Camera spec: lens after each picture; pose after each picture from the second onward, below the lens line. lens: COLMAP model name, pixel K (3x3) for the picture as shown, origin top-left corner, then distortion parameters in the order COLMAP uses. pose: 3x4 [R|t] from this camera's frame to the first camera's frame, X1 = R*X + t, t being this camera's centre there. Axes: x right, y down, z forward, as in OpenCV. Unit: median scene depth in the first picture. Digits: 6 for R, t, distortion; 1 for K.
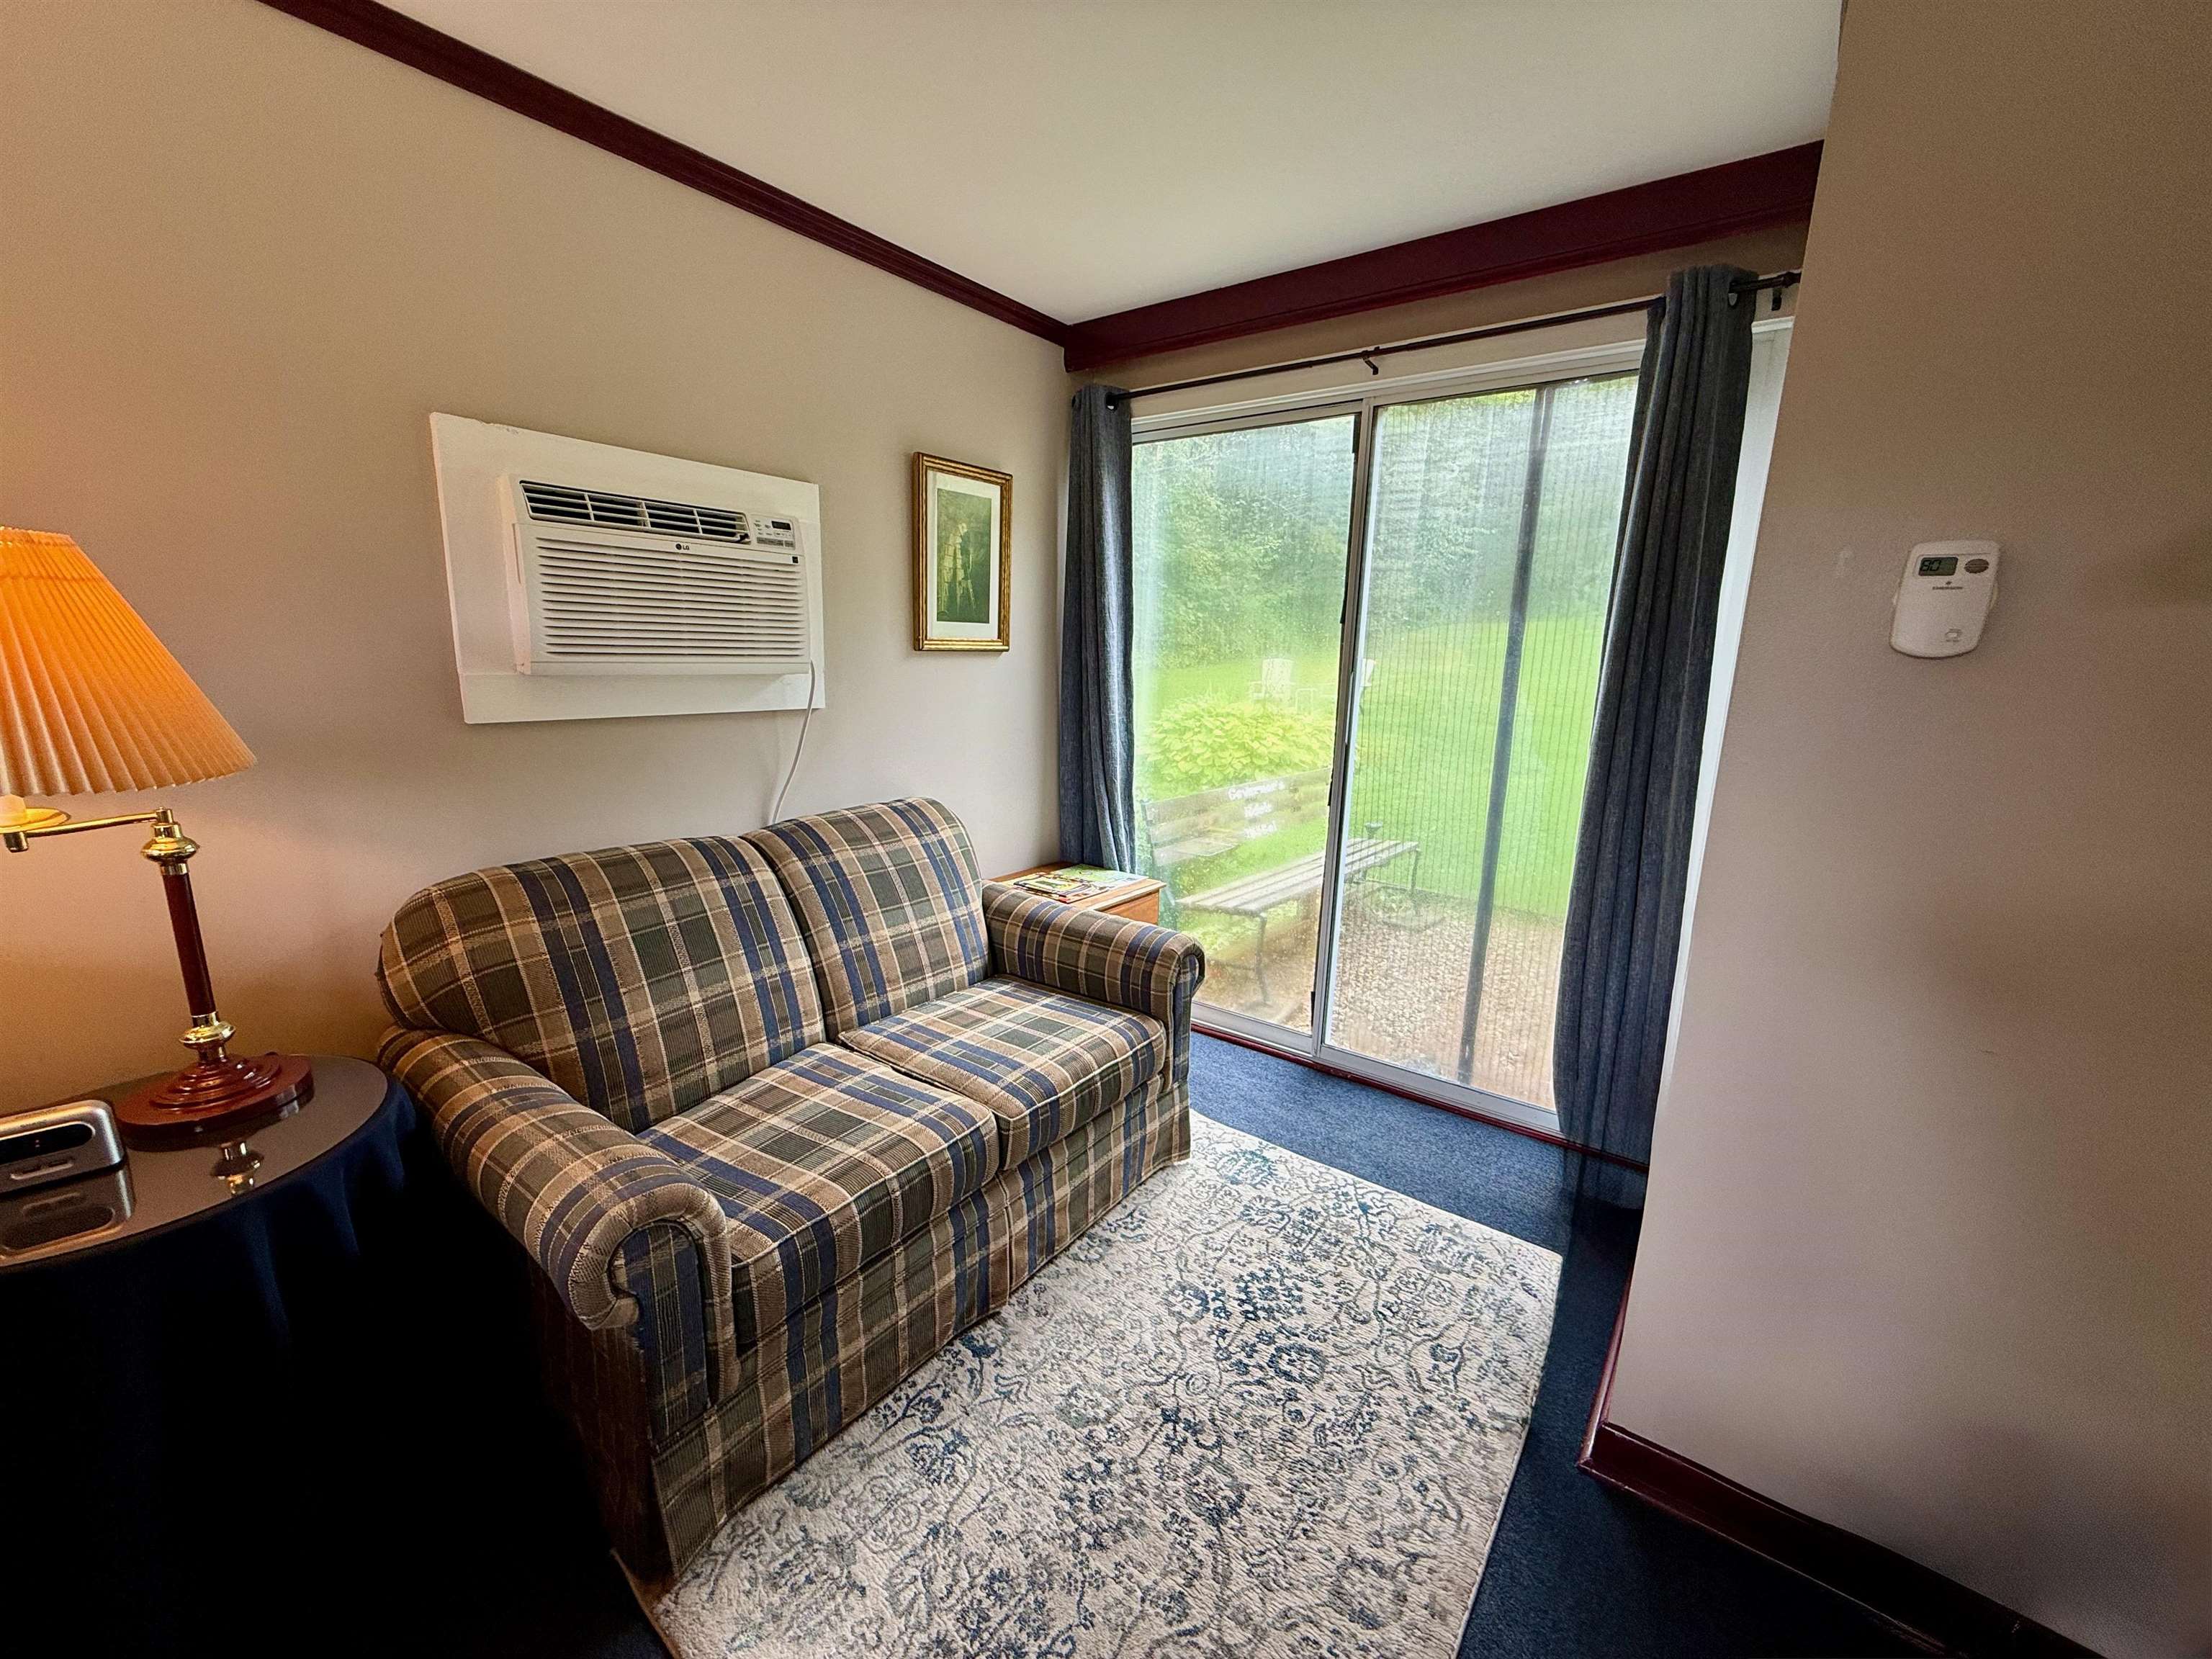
lens RADIAL K [[882.8, 0, 1100.9], [0, 882.8, 829.6], [0, 0, 1]] dist [-0.001428, -0.000240]
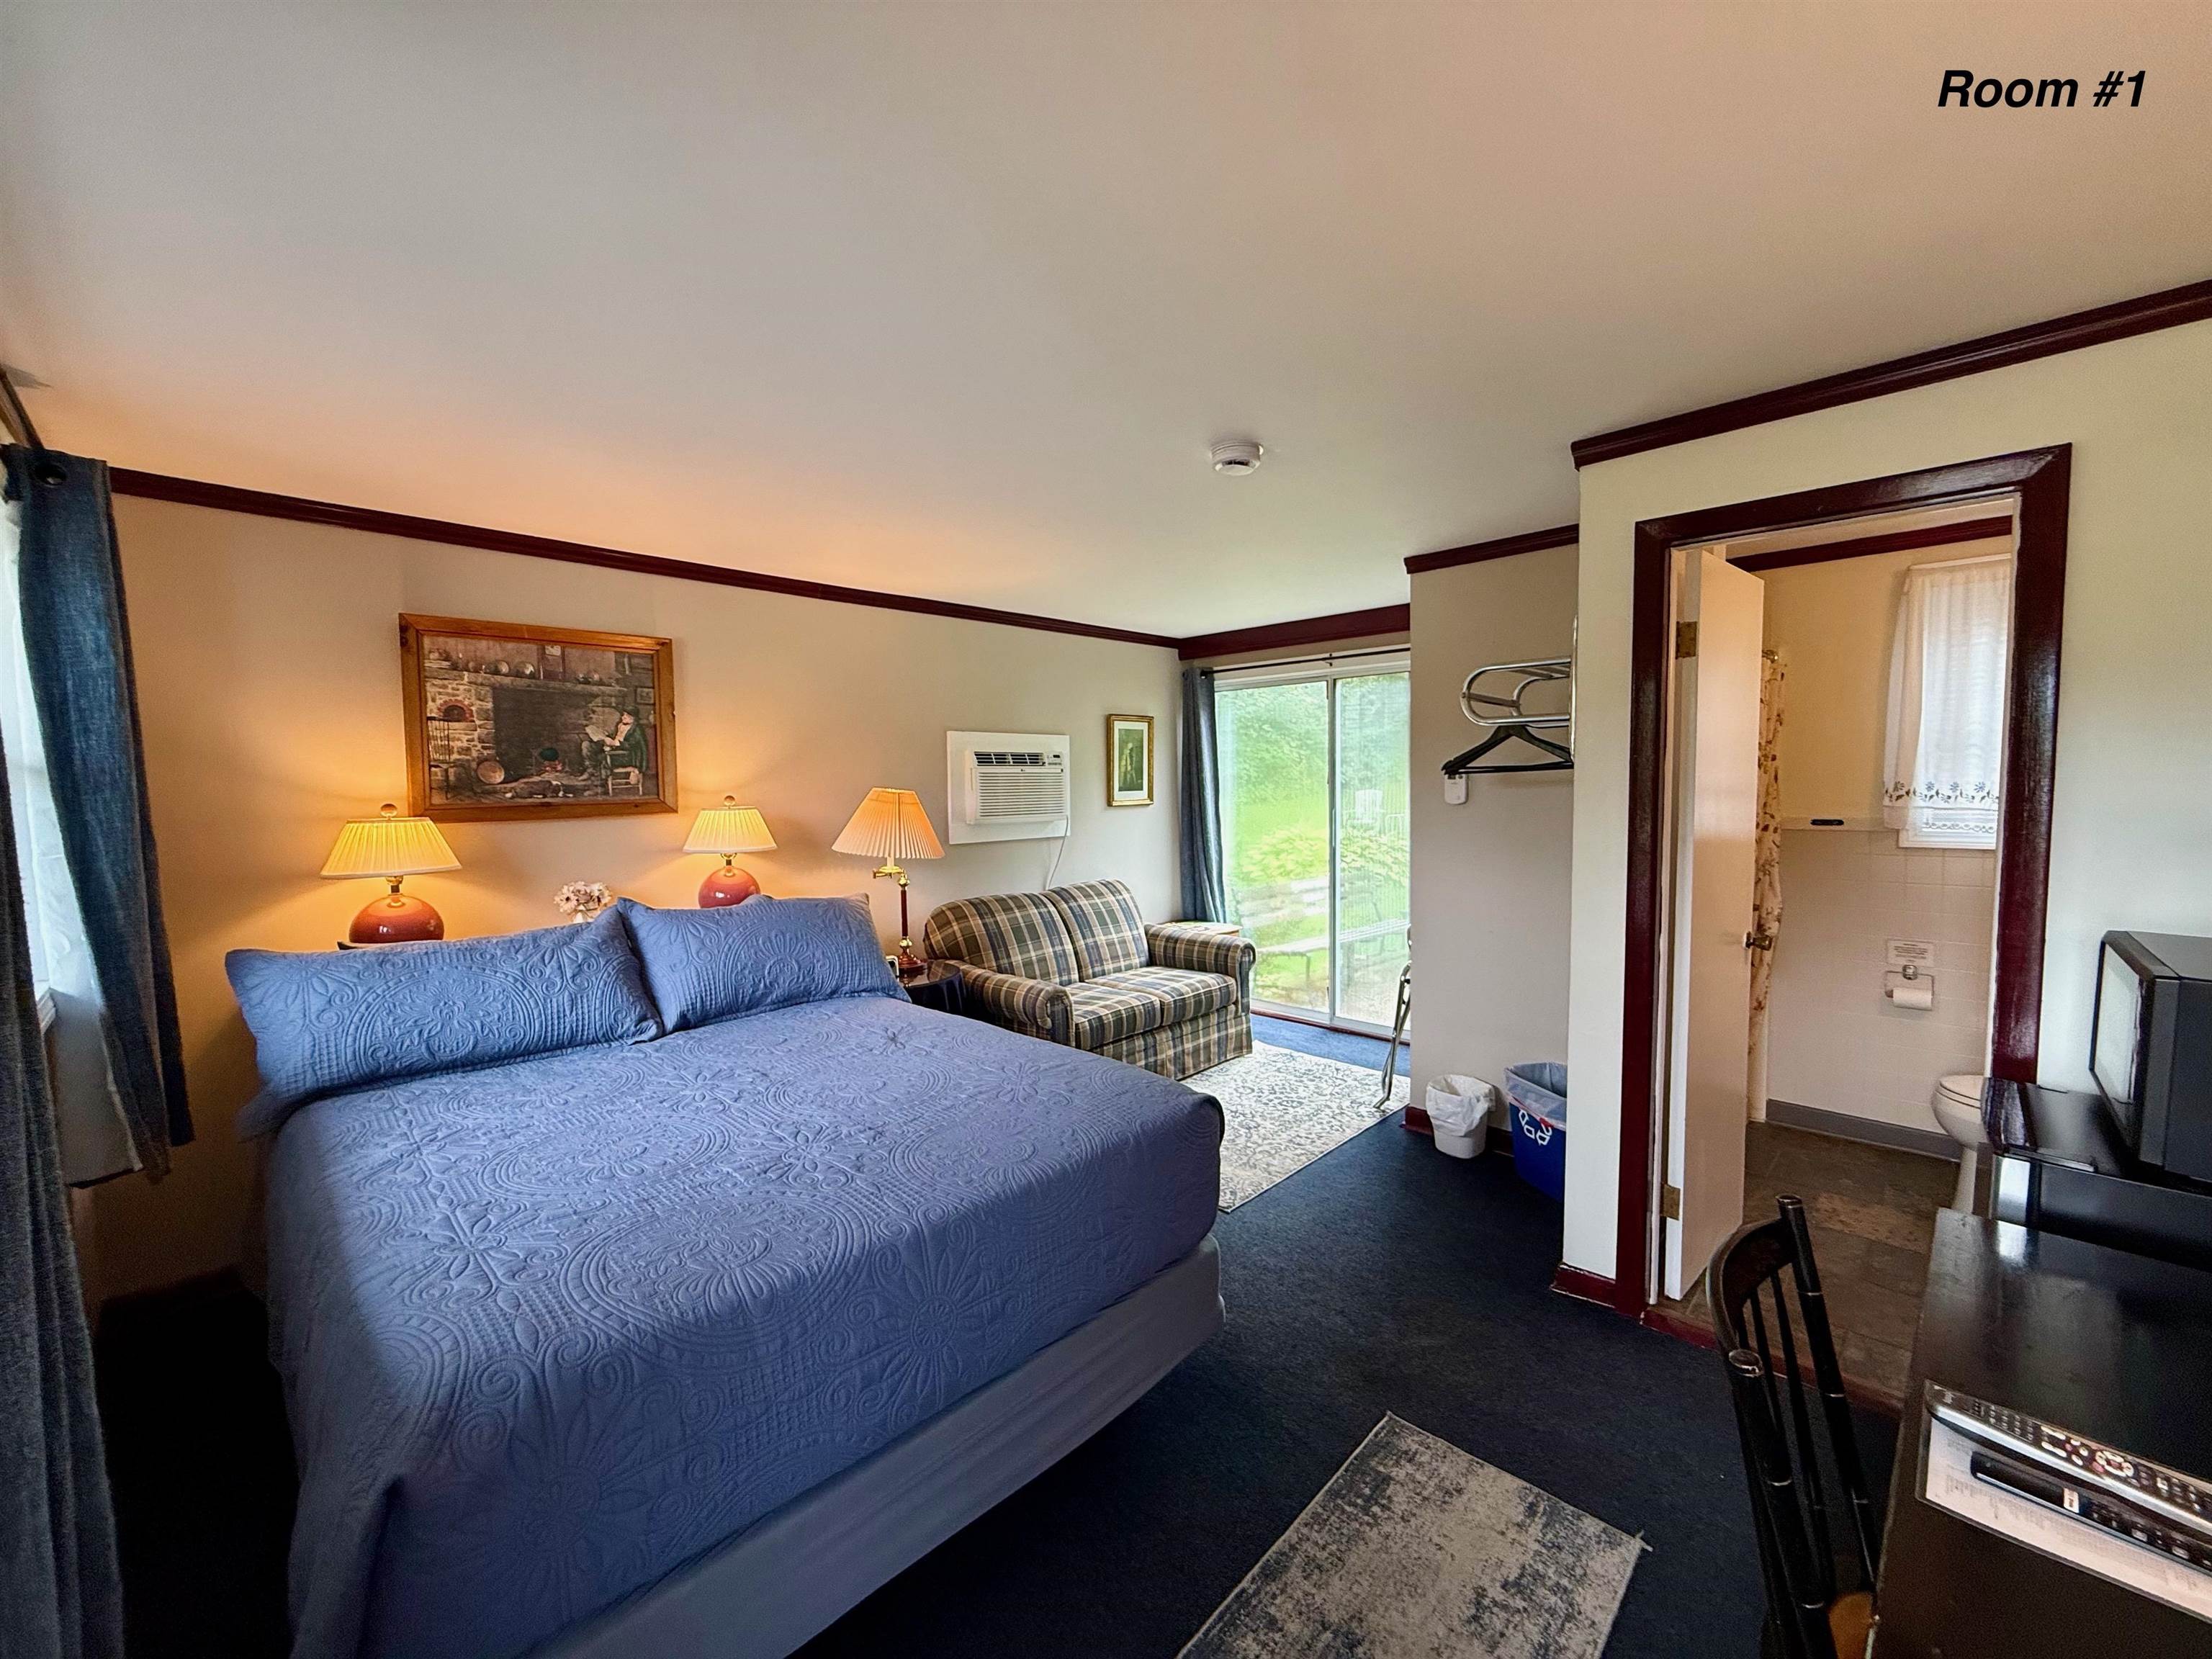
lens RADIAL K [[882.8, 0, 1100.9], [0, 882.8, 829.6], [0, 0, 1]] dist [-0.001428, -0.000240]
pose [[0.990602, -0.032895, -0.132760, 0.045162], [0.012664, 0.988537, -0.150447, 0.177169], [0.136187, 0.147352, 0.979663, -1.129598]]
